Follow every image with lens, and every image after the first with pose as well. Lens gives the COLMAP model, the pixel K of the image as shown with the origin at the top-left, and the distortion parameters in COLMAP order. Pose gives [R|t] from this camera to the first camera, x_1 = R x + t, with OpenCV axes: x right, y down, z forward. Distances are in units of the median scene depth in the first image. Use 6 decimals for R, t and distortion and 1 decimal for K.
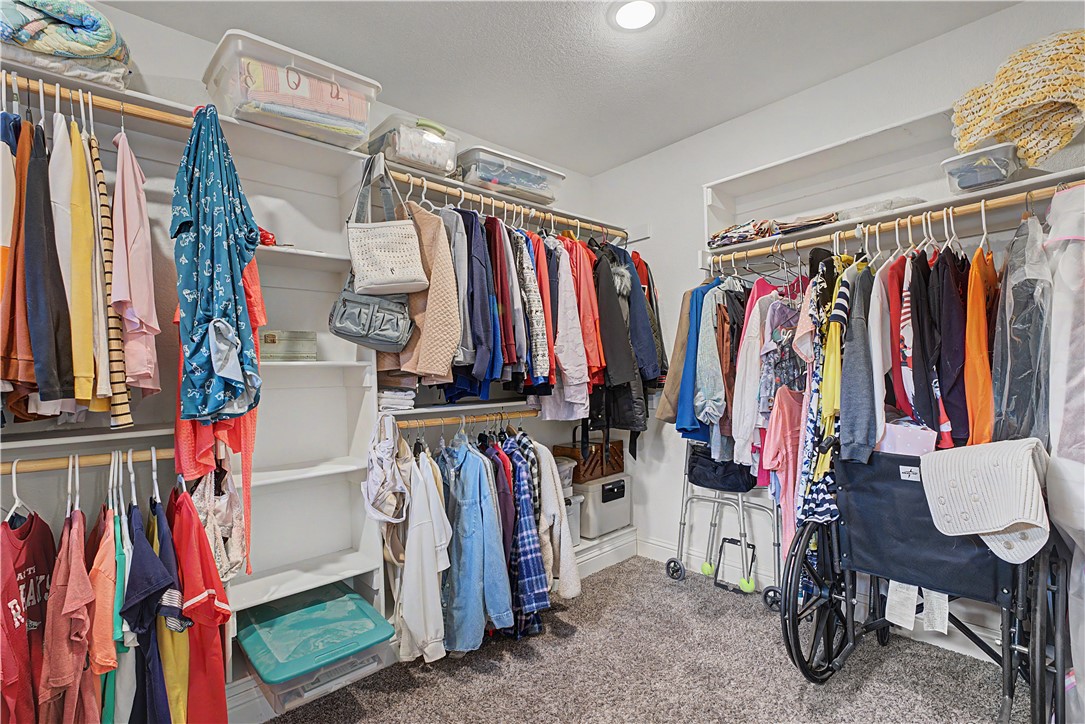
lens RADIAL K [[500.7, 0, 540.6], [0, 500.7, 370.7], [0, 0, 1]] dist [0.000144, 0.001031]
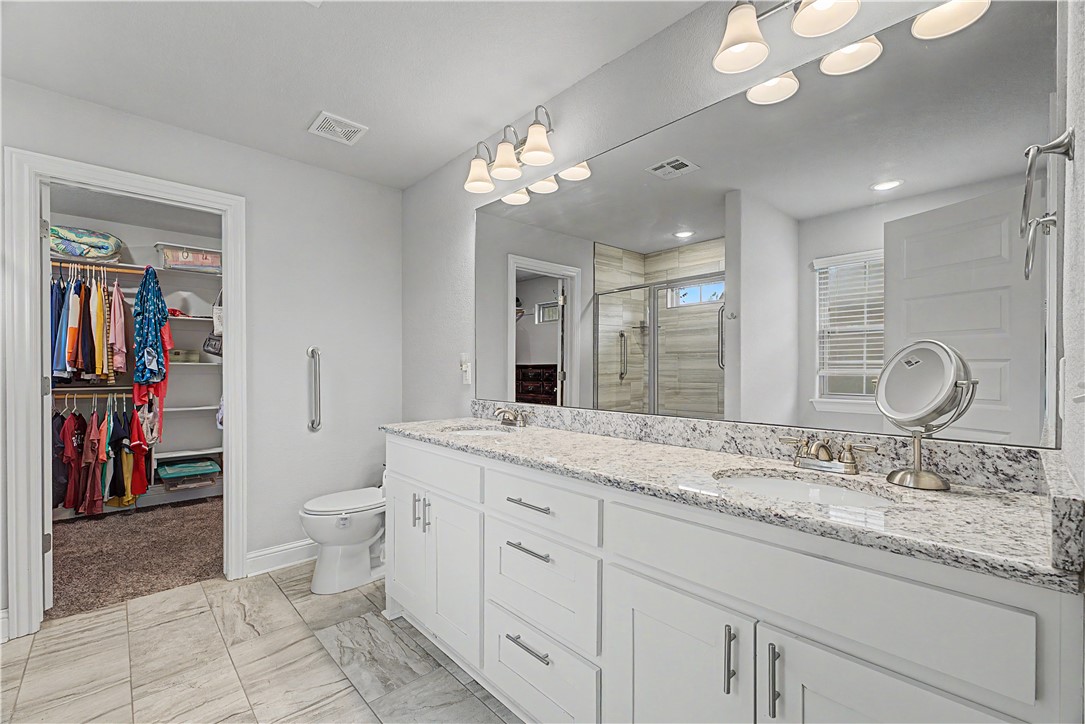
lens RADIAL K [[461.3, 0, 541.1], [0, 461.3, 367.9], [0, 0, 1]] dist [0.003117, 0.000254]
pose [[0.999381, 0.033170, 0.011680, 1.597407], [-0.033159, 0.999449, -0.001131, -0.063170], [-0.011711, 0.000743, 0.999931, -1.692093]]
